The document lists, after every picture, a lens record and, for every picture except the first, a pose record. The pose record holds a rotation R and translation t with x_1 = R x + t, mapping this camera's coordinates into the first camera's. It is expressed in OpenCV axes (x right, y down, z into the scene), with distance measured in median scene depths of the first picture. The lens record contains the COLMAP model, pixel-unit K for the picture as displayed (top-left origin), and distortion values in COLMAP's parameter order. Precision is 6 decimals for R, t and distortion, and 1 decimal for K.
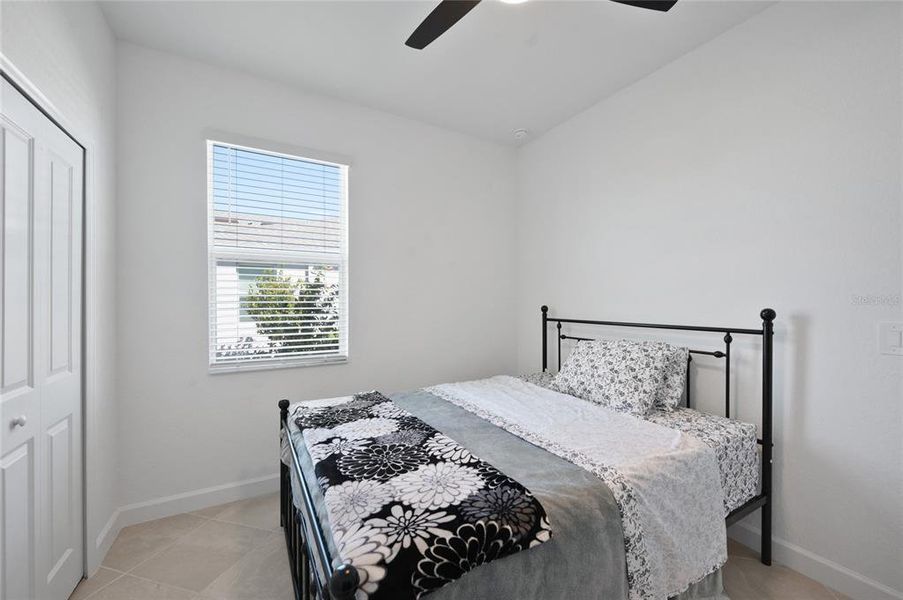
lens RADIAL K [[356.0, 0, 452.4], [0, 356.0, 304.6], [0, 0, 1]] dist [-0.000340, 0.000031]
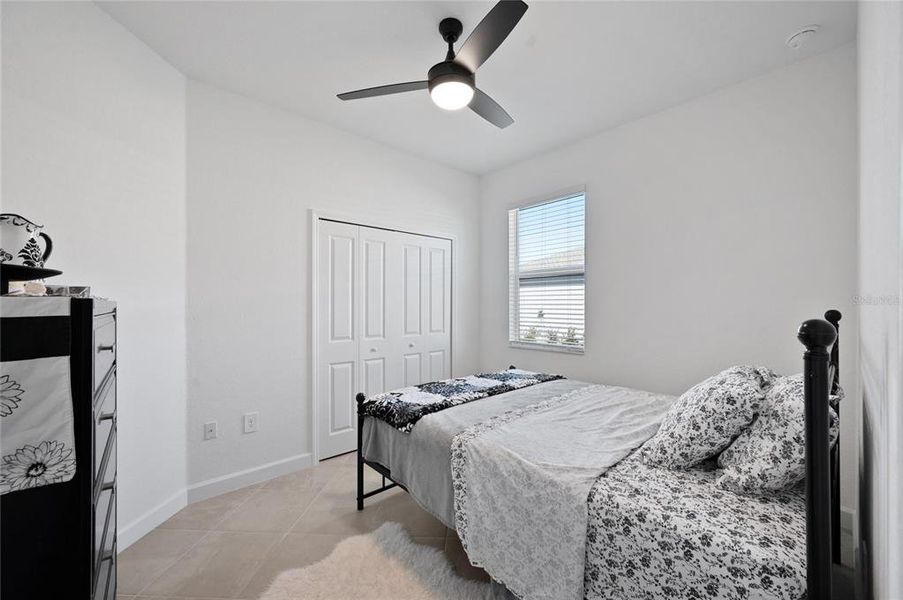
lens RADIAL K [[356.0, 0, 452.4], [0, 356.0, 304.6], [0, 0, 1]] dist [-0.000340, 0.000031]
pose [[0.209116, -0.003016, -0.977886, 1.583155], [0.002023, 0.999994, -0.002651, -0.002630], [0.977889, -0.001424, 0.209121, 0.630942]]
